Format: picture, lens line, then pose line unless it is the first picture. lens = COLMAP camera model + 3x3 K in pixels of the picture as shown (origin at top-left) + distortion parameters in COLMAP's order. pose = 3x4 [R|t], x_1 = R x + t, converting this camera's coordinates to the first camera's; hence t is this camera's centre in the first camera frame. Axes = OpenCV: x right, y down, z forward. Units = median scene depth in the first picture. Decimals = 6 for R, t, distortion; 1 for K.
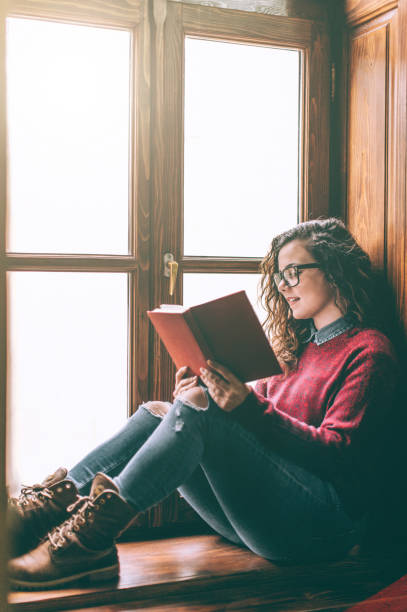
lens RADIAL K [[876.4, 0, 203.5], [0, 876.4, 306.0], [0, 0, 1]] dist [-0.020347, 0.025481]
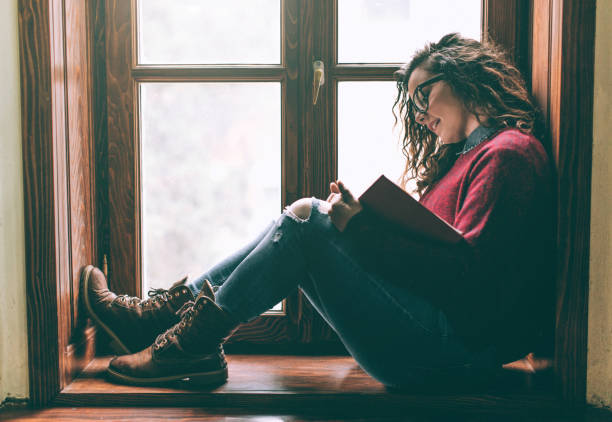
lens RADIAL K [[881.3, 0, 306.0], [0, 881.3, 211.0], [0, 0, 1]] dist [-0.004121, -0.025791]
pose [[0.915341, 0.032103, -0.401397, 0.375611], [-0.000850, 0.996969, 0.077799, 0.031468], [0.402678, -0.070871, 0.912594, 0.121268]]
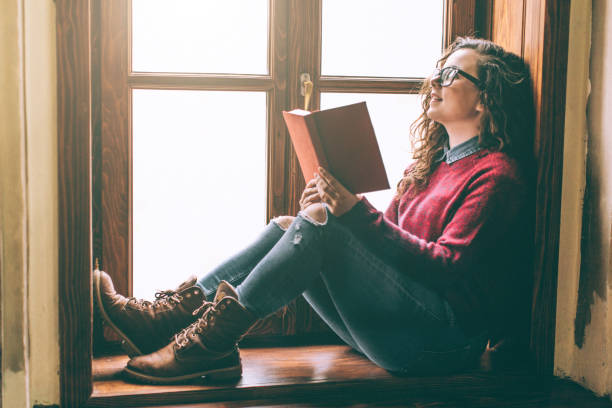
lens RADIAL K [[876.4, 0, 306.0], [0, 876.4, 204.0], [0, 0, 1]] dist [-0.020347, 0.025481]
pose [[0.987947, 0.025890, -0.152611, 0.135272], [-0.012577, 0.996080, 0.087561, 0.003041], [0.154280, -0.084586, 0.984400, -0.024166]]
